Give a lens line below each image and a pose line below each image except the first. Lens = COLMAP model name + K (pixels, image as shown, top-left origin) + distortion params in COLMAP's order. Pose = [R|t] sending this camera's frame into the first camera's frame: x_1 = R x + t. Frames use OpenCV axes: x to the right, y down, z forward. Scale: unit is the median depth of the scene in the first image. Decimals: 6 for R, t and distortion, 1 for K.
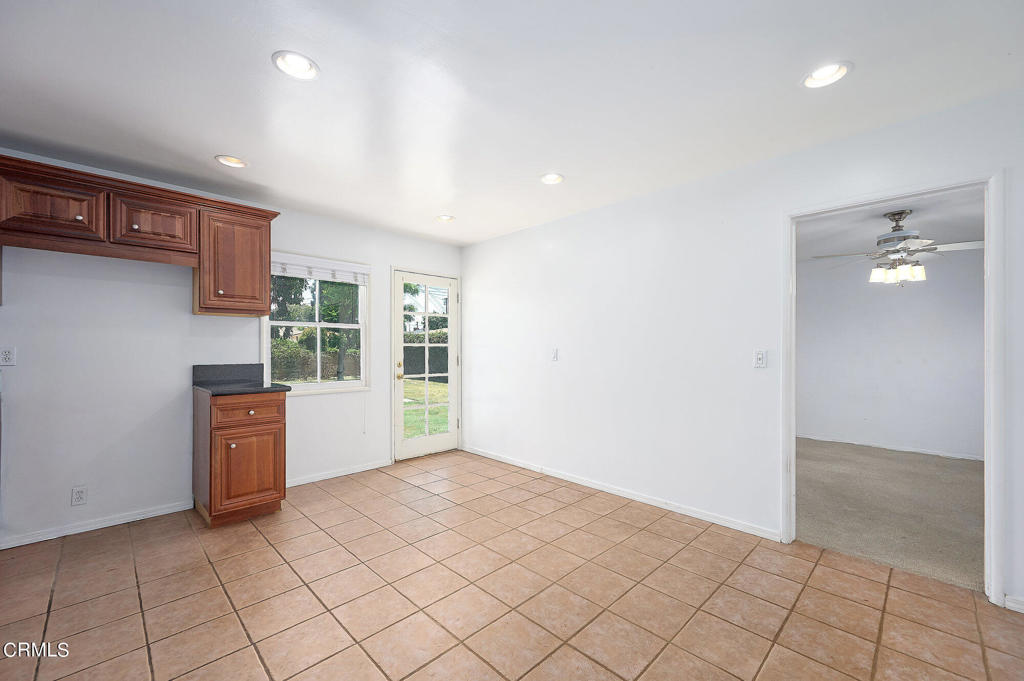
lens RADIAL K [[415.0, 0, 517.5], [0, 415.0, 348.3], [0, 0, 1]] dist [0.000475, -0.000078]
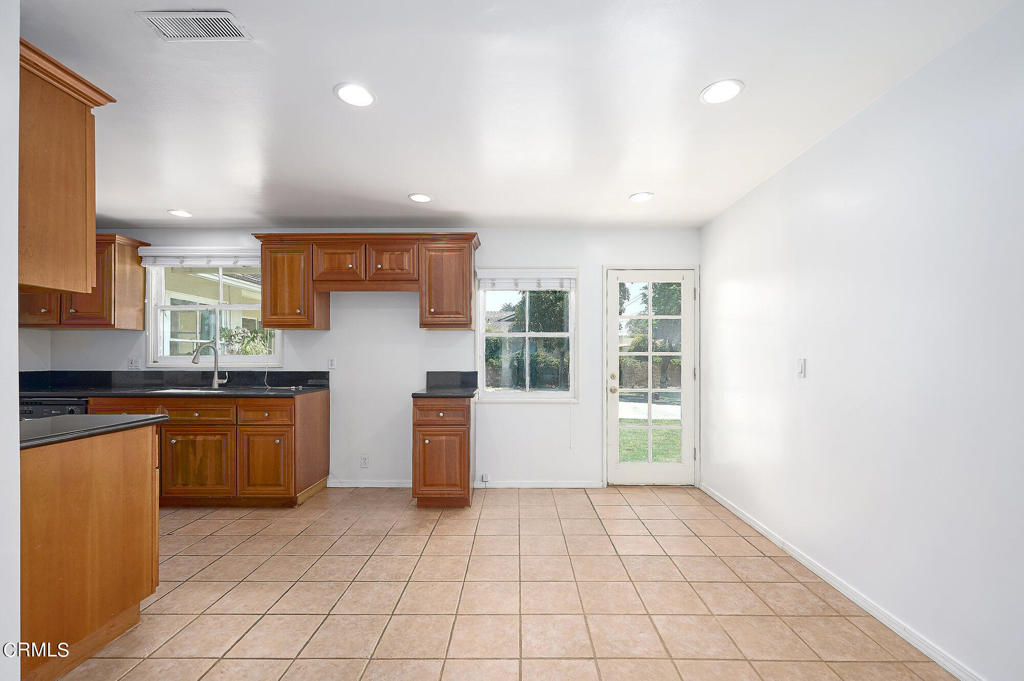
lens RADIAL K [[432.1, 0, 513.9], [0, 432.1, 360.0], [0, 0, 1]] dist [0.000669, 0.000093]
pose [[0.699337, 0.003596, -0.714783, 0.310783], [-0.000365, 0.999989, 0.004675, 0.000507], [0.714792, -0.003008, 0.699330, 0.286959]]
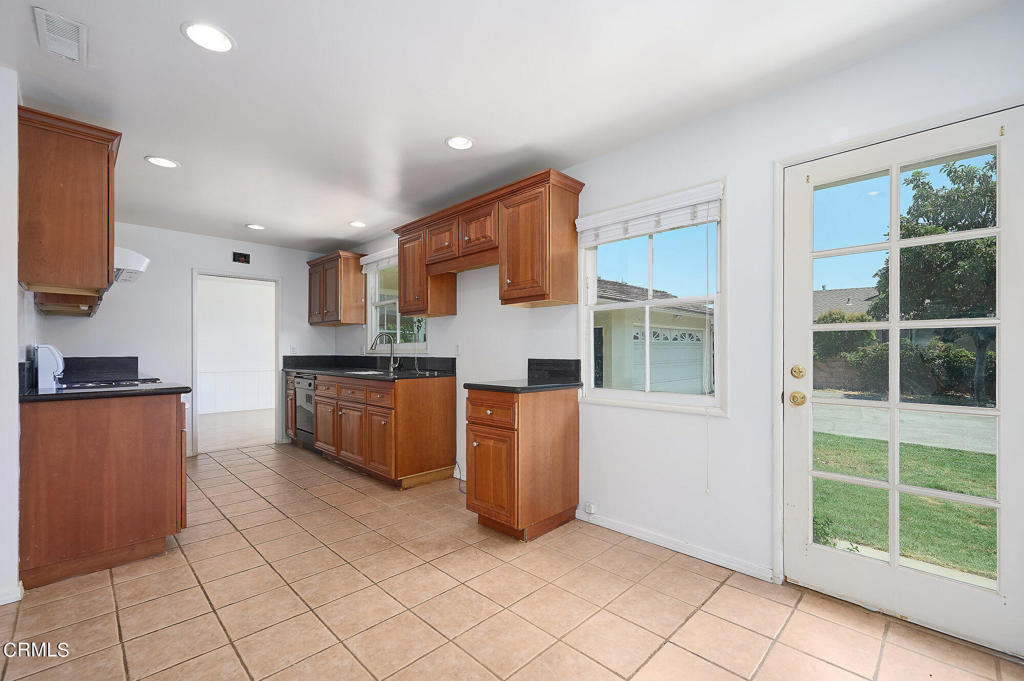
lens RADIAL K [[434.3, 0, 519.7], [0, 434.3, 353.5], [0, 0, 1]] dist [-0.000510, 0.000044]
pose [[0.002266, 0.002720, -0.999994, 0.259046], [-0.000692, 0.999996, 0.002719, 0.024937], [0.999997, 0.000685, 0.002268, 0.966448]]
